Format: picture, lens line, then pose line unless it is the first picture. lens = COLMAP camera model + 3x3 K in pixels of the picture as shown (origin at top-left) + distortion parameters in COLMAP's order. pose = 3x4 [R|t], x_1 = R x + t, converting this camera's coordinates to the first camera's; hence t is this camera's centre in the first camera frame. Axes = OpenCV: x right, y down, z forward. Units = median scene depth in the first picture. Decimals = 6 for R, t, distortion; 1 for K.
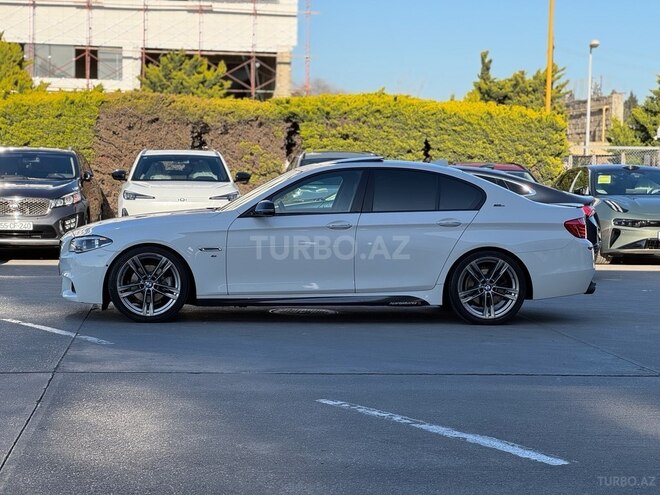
lens RADIAL K [[1451.5, 0, 326.1], [0, 1451.5, 247.2], [0, 0, 1]] dist [0.005353, 2.535625]
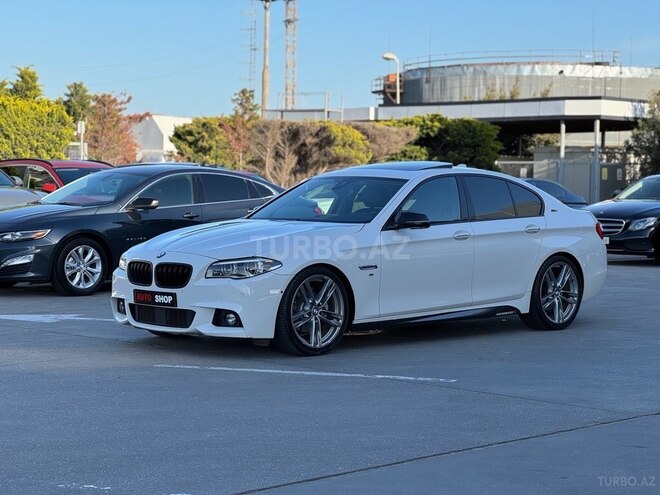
lens RADIAL K [[1451.5, 0, 326.1], [0, 1451.5, 247.2], [0, 0, 1]] dist [0.005353, 2.535625]
pose [[0.778772, -0.037812, 0.626167, -0.632946], [0.032794, 0.999271, 0.019557, -0.028091], [-0.626450, 0.005304, 0.779444, 0.312888]]
